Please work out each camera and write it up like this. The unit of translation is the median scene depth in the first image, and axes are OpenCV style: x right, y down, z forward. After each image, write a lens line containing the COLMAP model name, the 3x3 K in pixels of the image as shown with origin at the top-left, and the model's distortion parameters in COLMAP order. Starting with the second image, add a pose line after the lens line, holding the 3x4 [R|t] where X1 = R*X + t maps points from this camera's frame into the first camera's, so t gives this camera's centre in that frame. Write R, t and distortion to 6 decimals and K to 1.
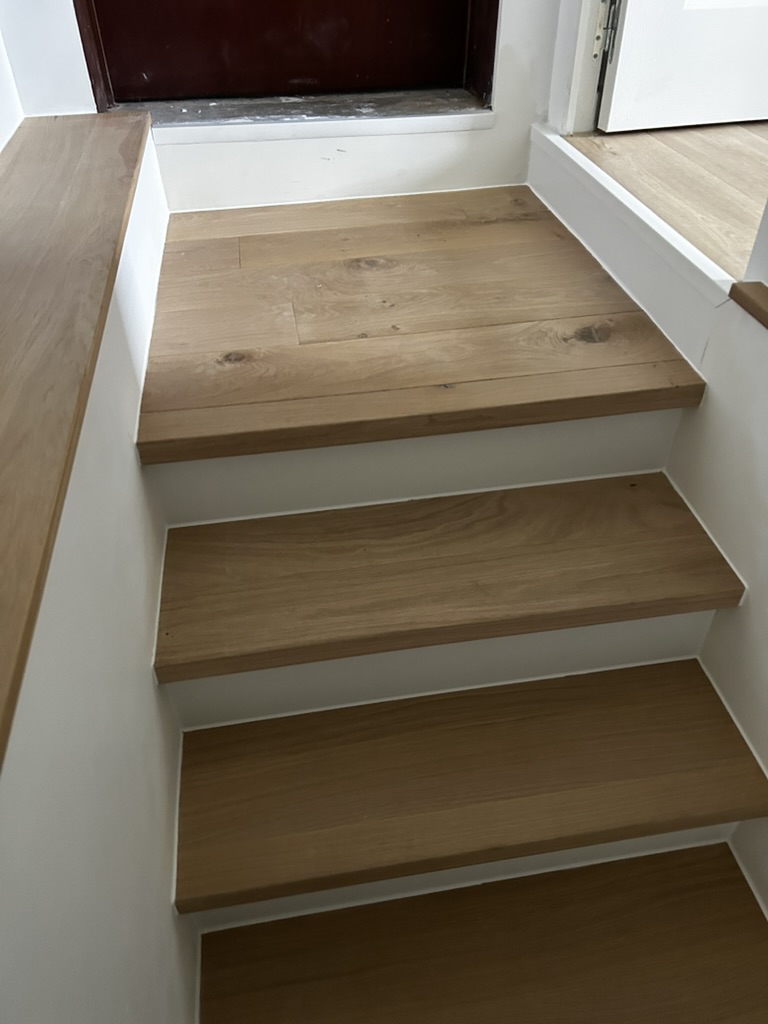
lens RADIAL K [[800.7, 0, 384.0], [0, 800.7, 512.0], [0, 0, 1]] dist [-0.005111, -0.005524]
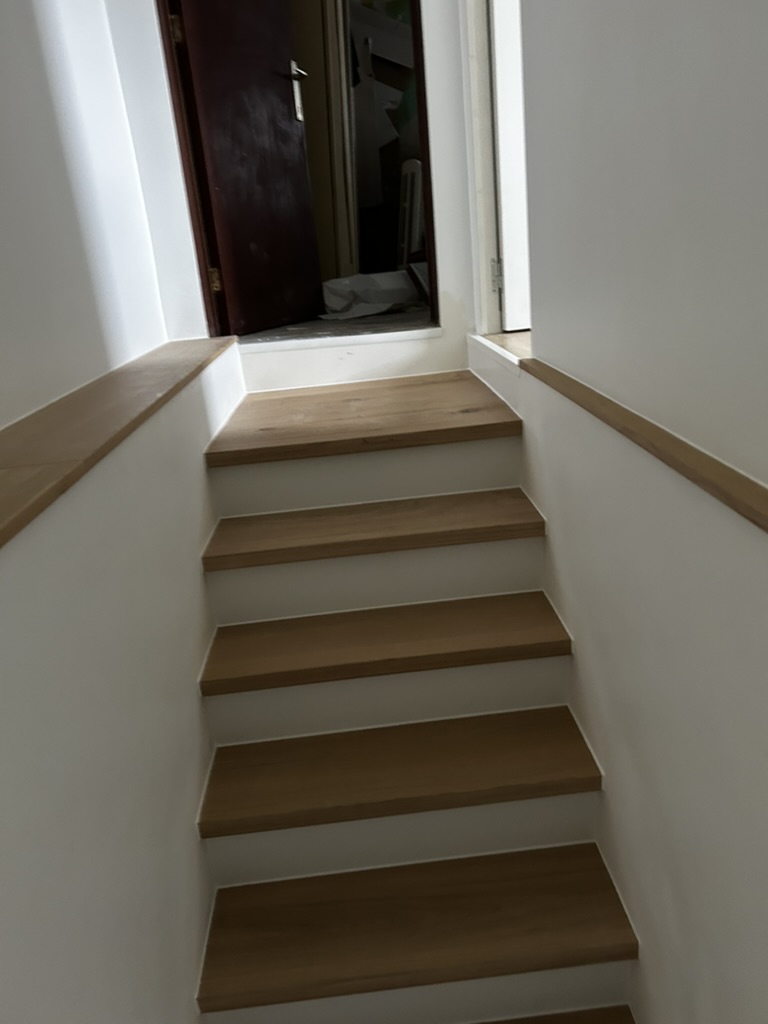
lens RADIAL K [[790.1, 0, 388.3], [0, 790.1, 487.6], [0, 0, 1]] dist [0.030800, -0.000131]
pose [[0.992018, -0.041126, -0.119204, 0.223632], [-0.008073, 0.922668, -0.385511, 0.466759], [0.125840, 0.383396, 0.914971, -0.410797]]
